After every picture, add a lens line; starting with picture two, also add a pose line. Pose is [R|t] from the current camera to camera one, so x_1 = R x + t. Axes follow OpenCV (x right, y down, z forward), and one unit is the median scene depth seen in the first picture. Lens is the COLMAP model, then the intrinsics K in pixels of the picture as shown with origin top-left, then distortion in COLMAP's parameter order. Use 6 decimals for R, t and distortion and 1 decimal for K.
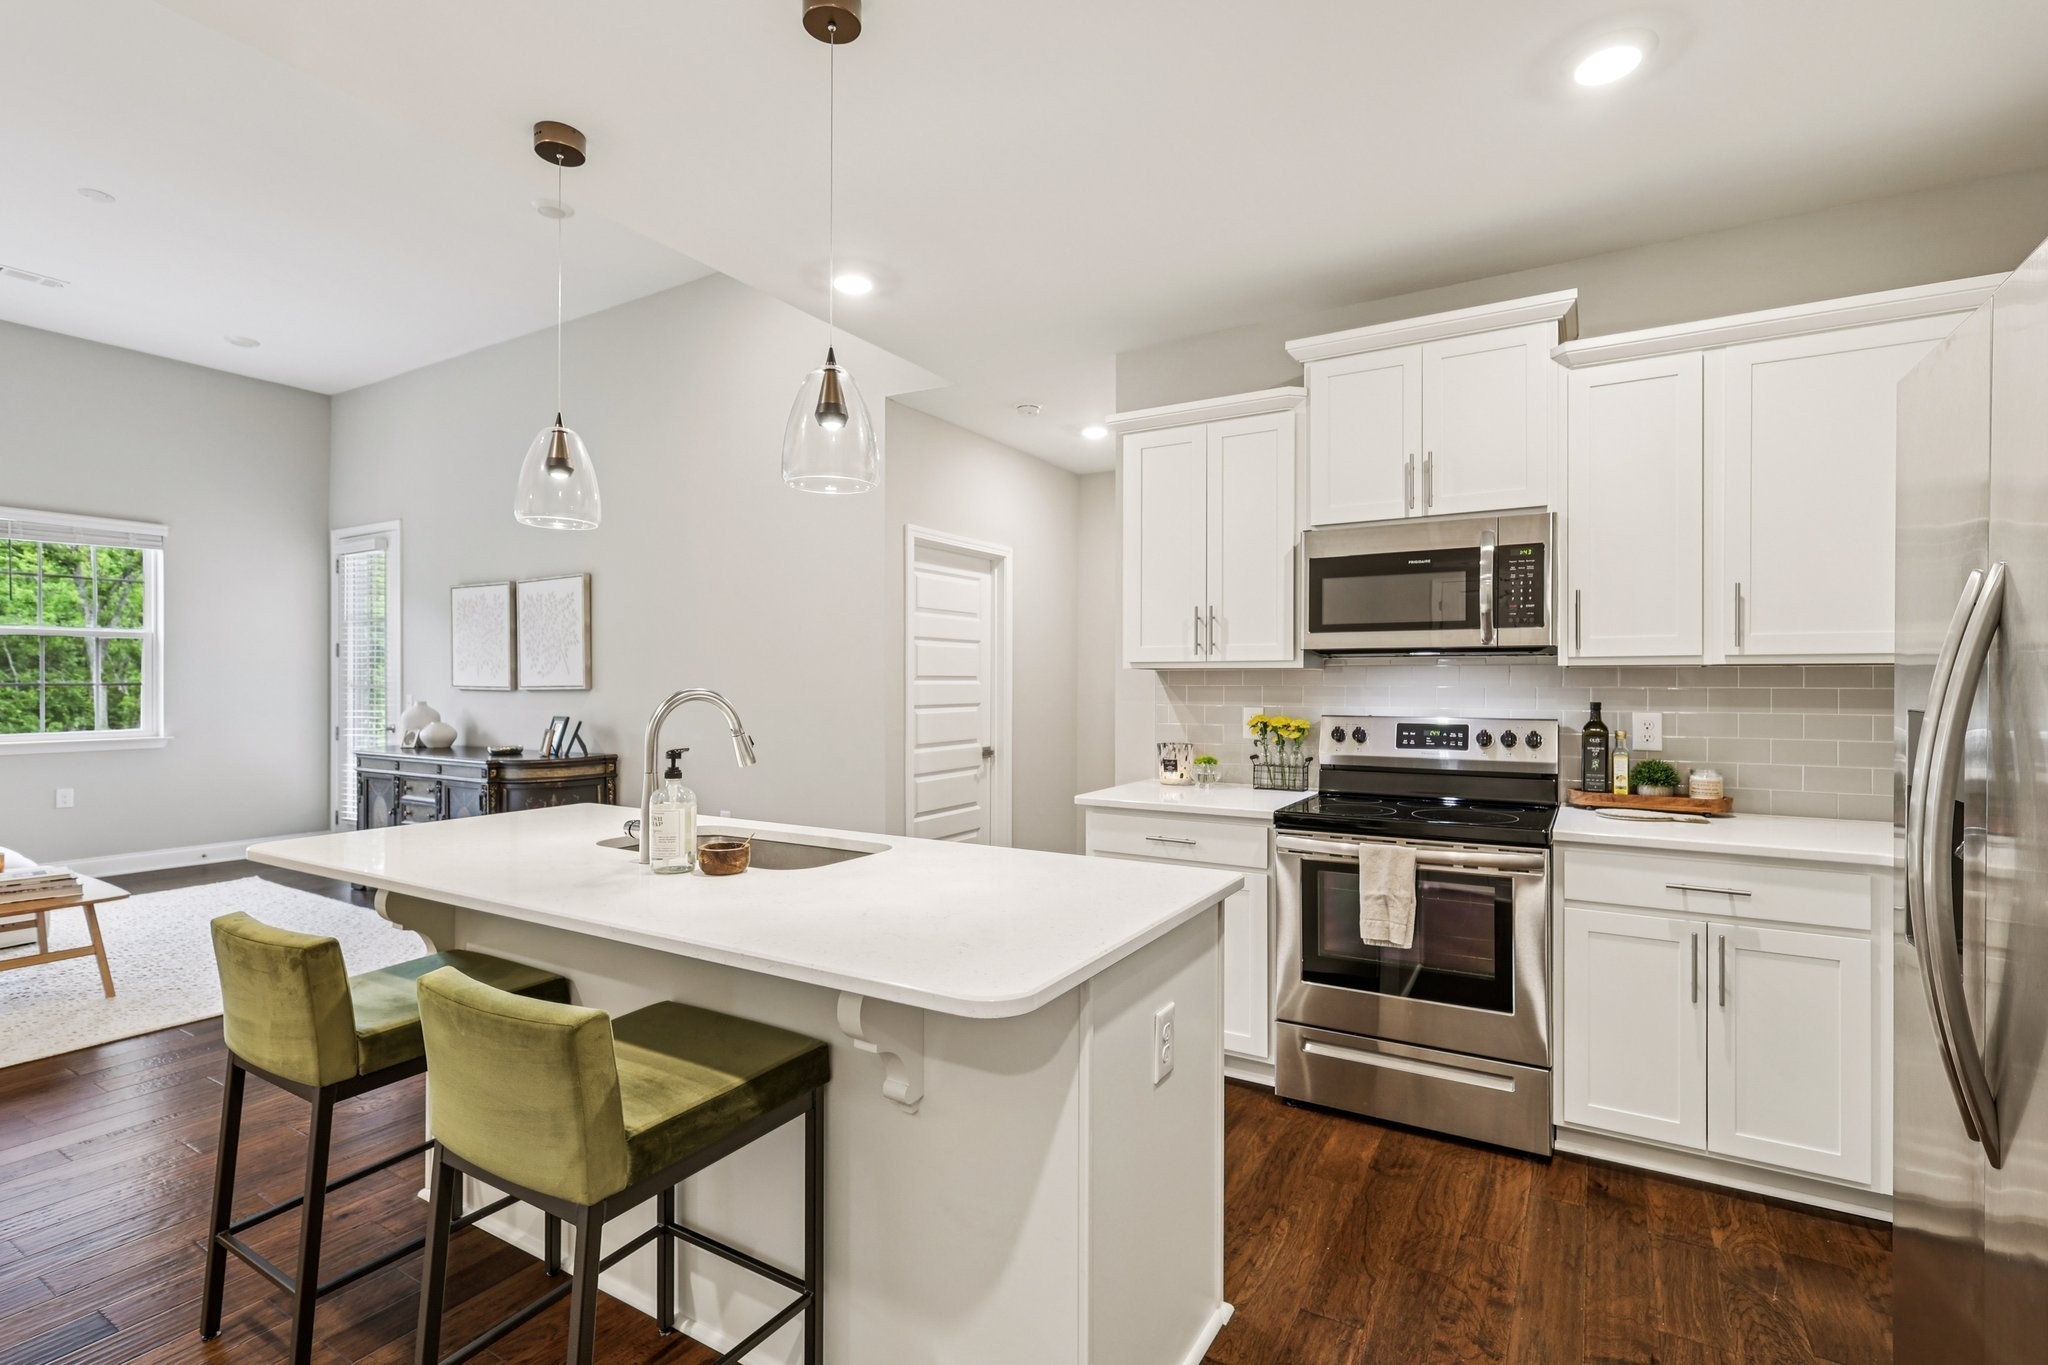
lens RADIAL K [[950.2, 0, 1024.0], [0, 950.2, 682.5], [0, 0, 1]] dist [0.000576, 0.000042]
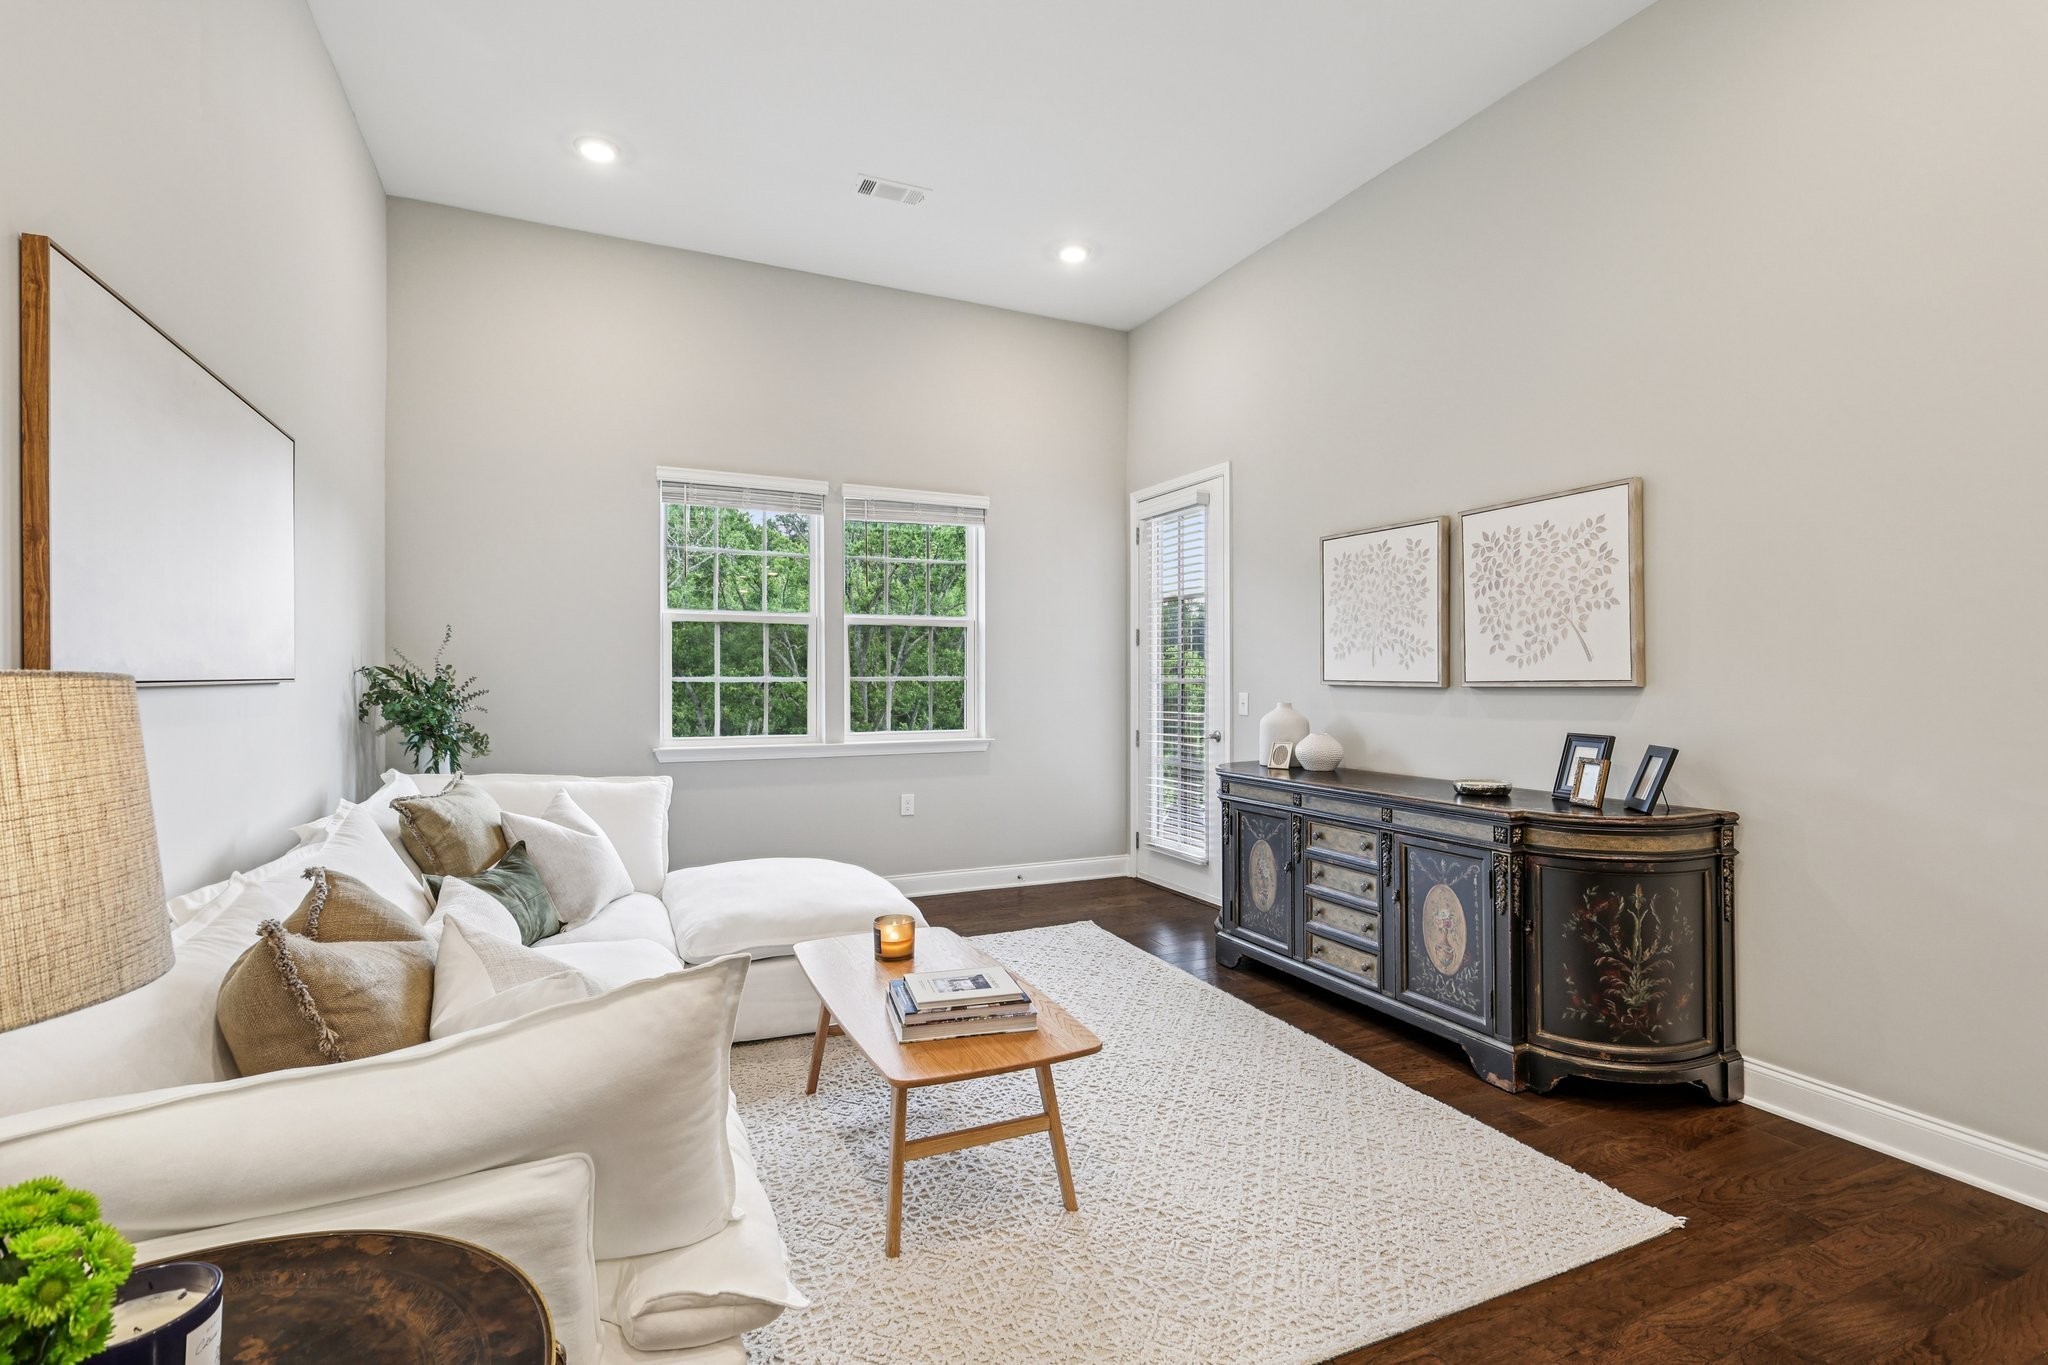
lens RADIAL K [[950.2, 0, 1024.0], [0, 950.2, 682.5], [0, 0, 1]] dist [0.000576, 0.000042]
pose [[0.828701, 0.002067, -0.559688, -0.859774], [0.001911, 0.999977, 0.006521, 0.000028], [0.559689, -0.006474, 0.828678, 0.651163]]
